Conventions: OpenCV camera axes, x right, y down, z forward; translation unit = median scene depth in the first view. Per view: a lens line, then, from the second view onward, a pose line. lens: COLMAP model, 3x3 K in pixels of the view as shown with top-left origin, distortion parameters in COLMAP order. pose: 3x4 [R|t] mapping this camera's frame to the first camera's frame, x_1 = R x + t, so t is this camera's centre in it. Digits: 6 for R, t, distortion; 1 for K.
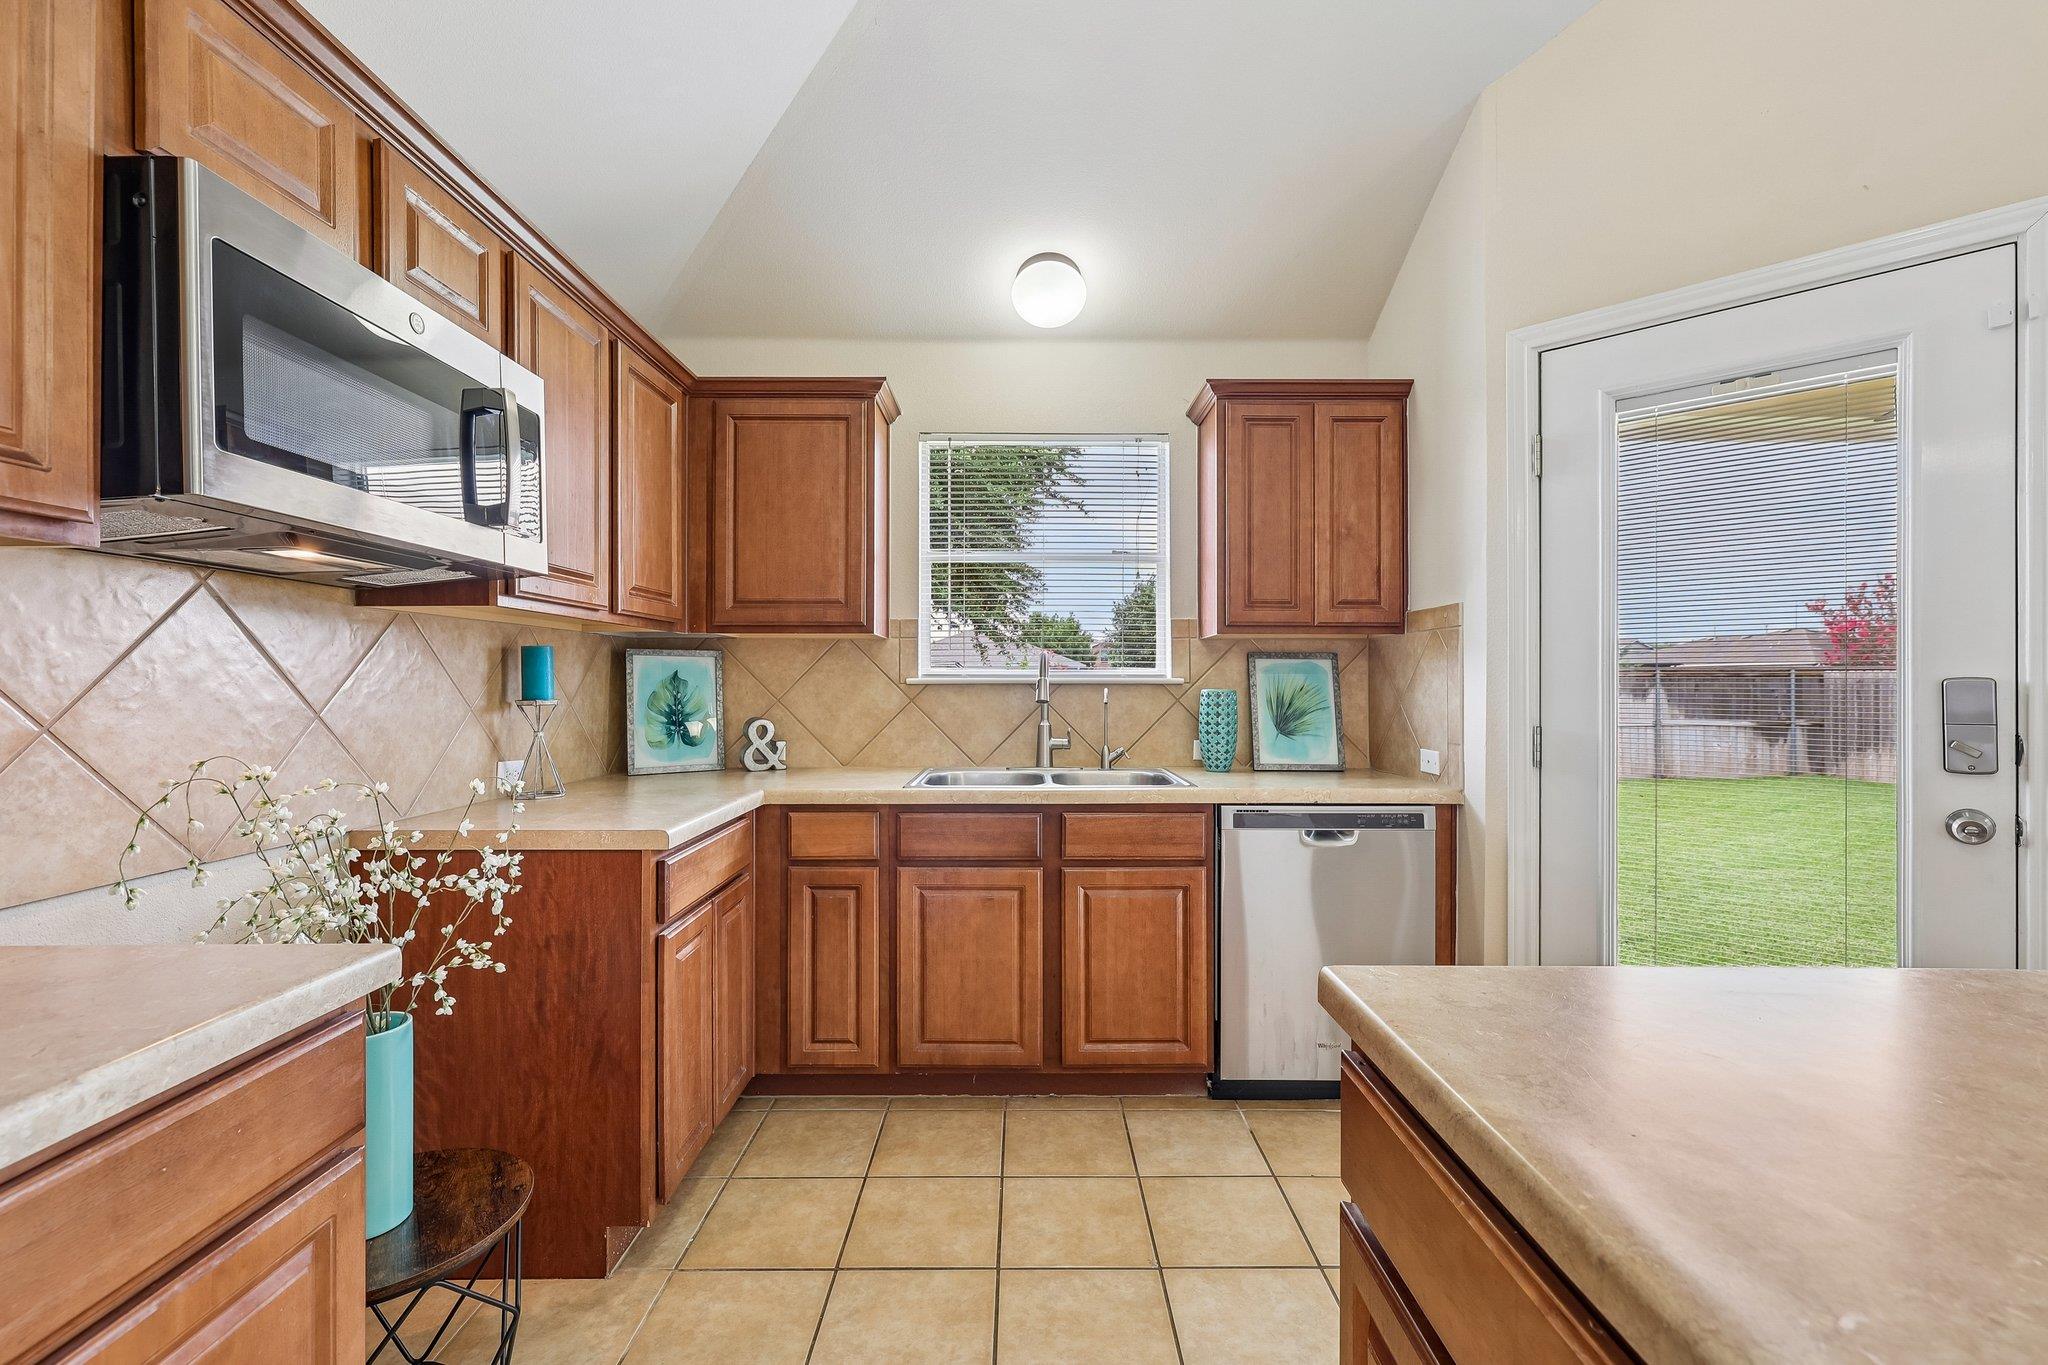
lens RADIAL K [[872.1, 0, 1029.8], [0, 872.1, 678.5], [0, 0, 1]] dist [-0.001673, 0.000353]
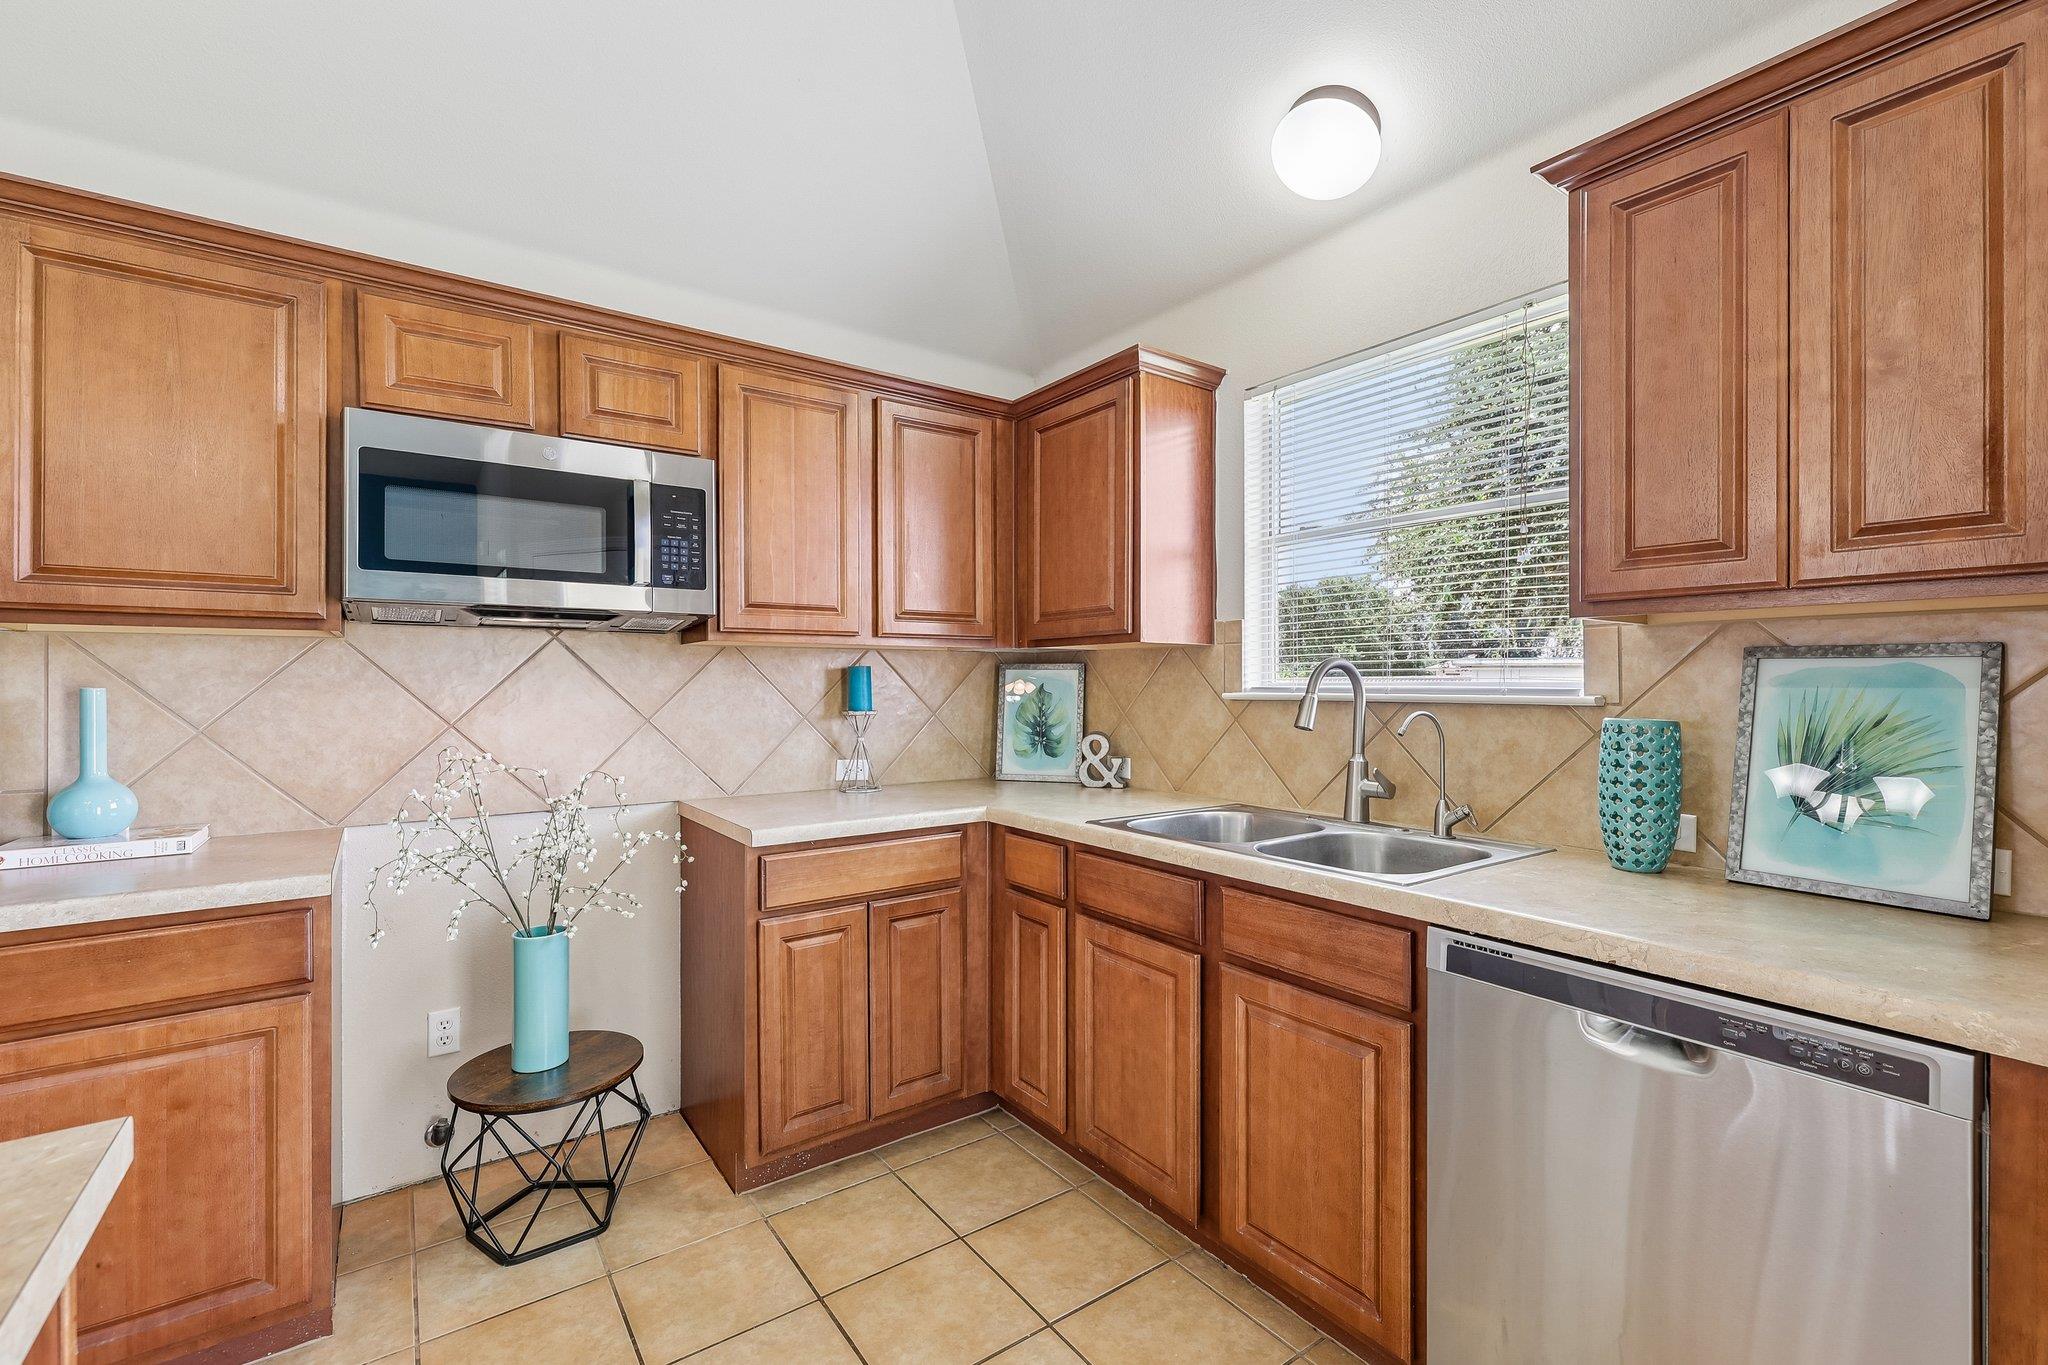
lens RADIAL K [[878.2, 0, 1029.3], [0, 878.2, 682.6], [0, 0, 1]] dist [-0.002241, -0.000156]
pose [[0.580853, -0.001023, -0.814008, 0.478639], [0.004653, 0.999987, 0.002064, -0.013649], [0.813995, -0.004987, 0.580850, 0.408957]]
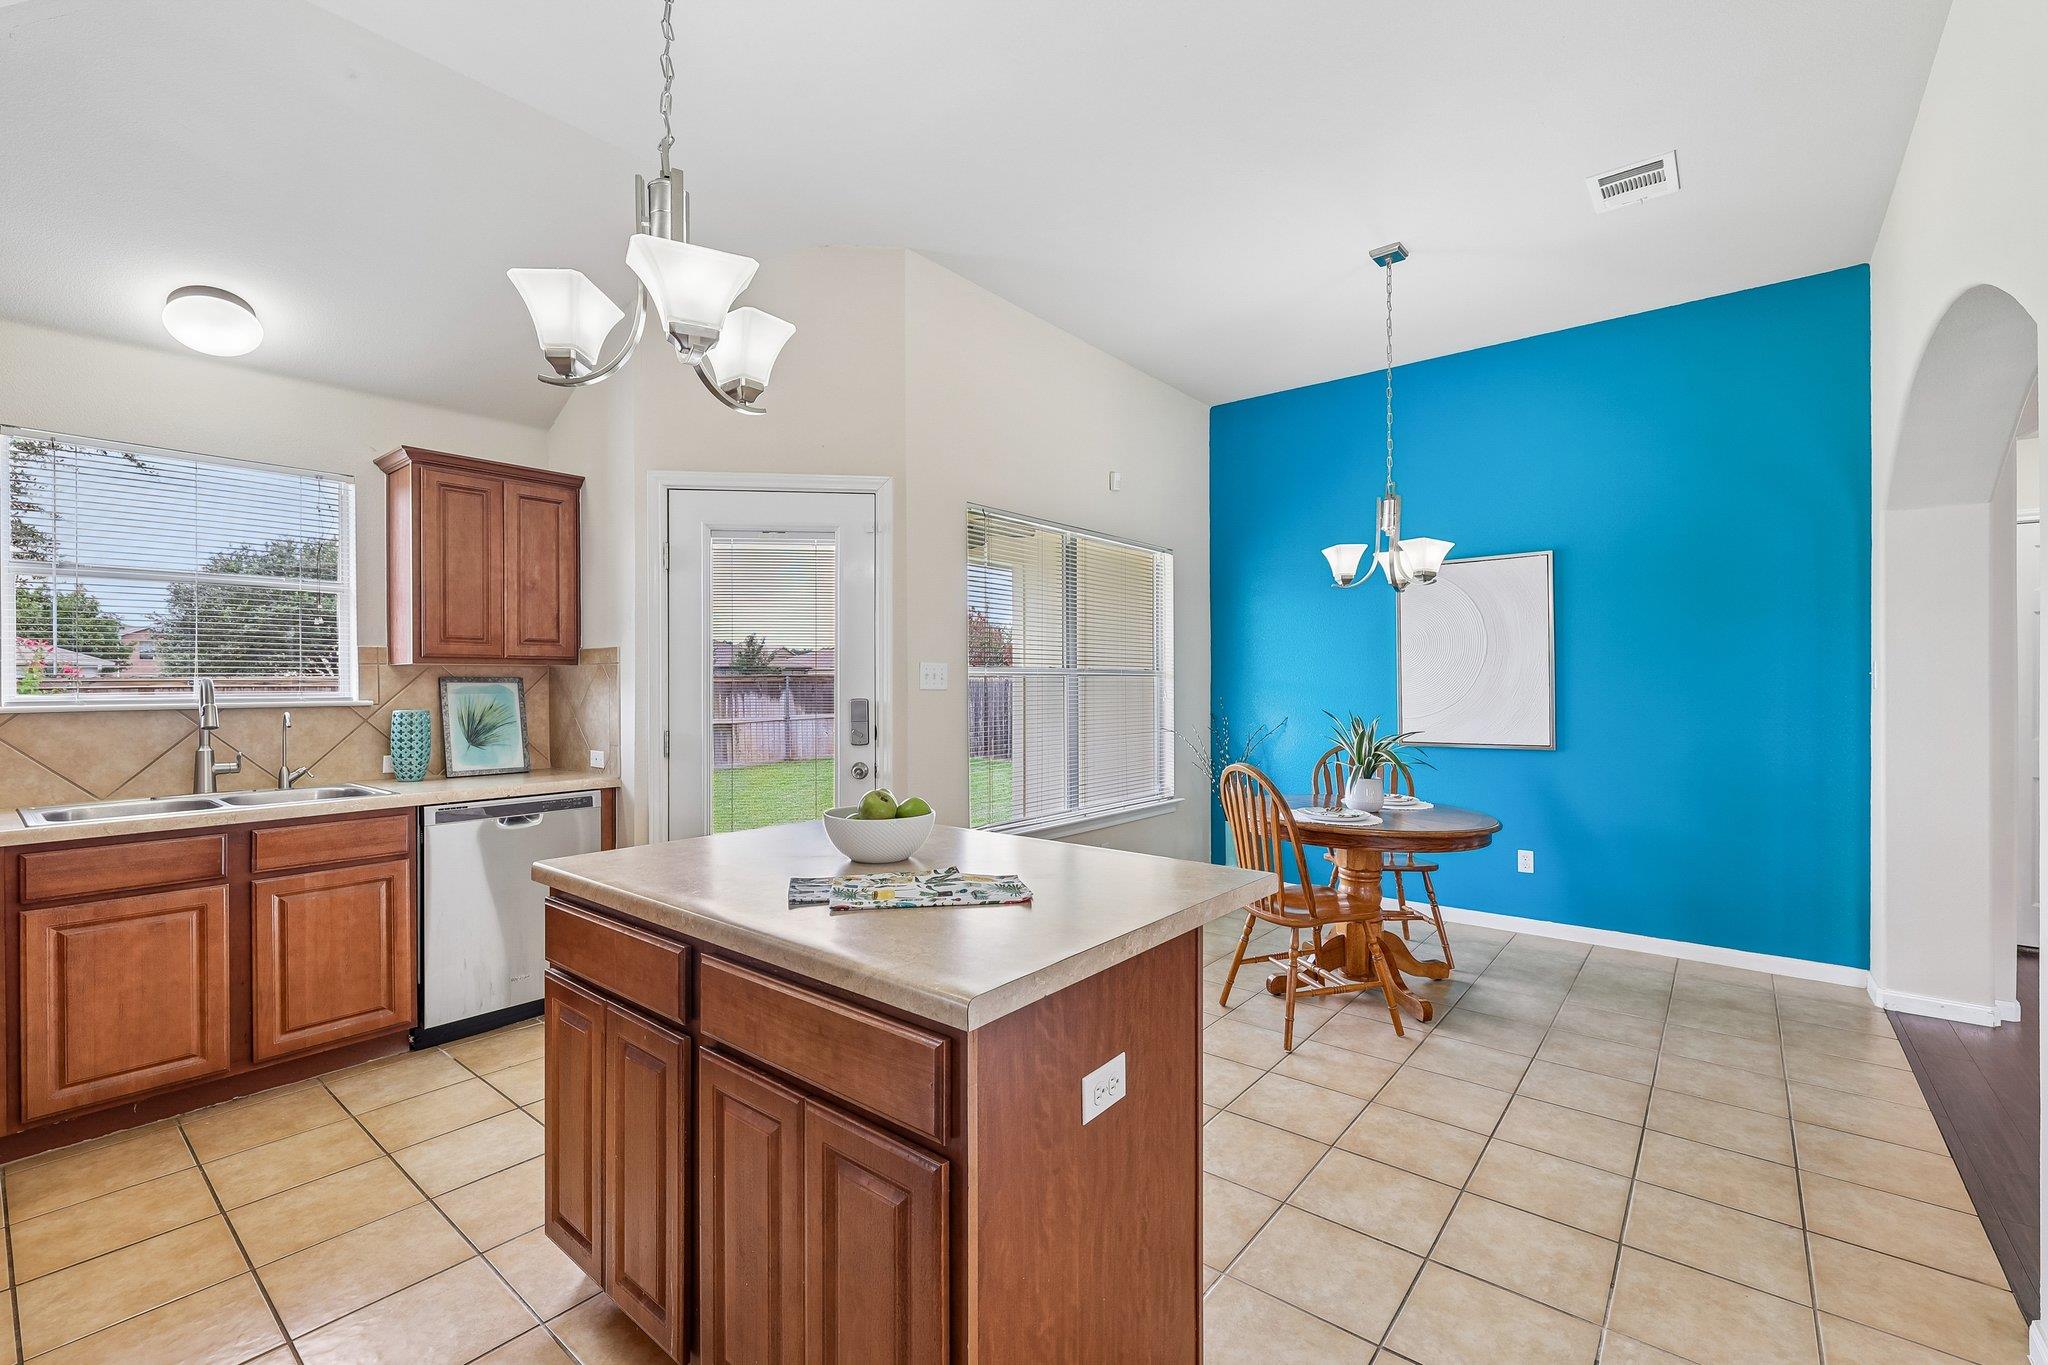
lens RADIAL K [[869.5, 0, 1029.0], [0, 869.5, 683.0], [0, 0, 1]] dist [-0.001712, 0.000706]
pose [[0.635781, -0.004326, 0.771857, -0.163615], [0.000763, 0.999987, 0.004977, -0.030740], [-0.771869, -0.002575, 0.635776, -0.390253]]
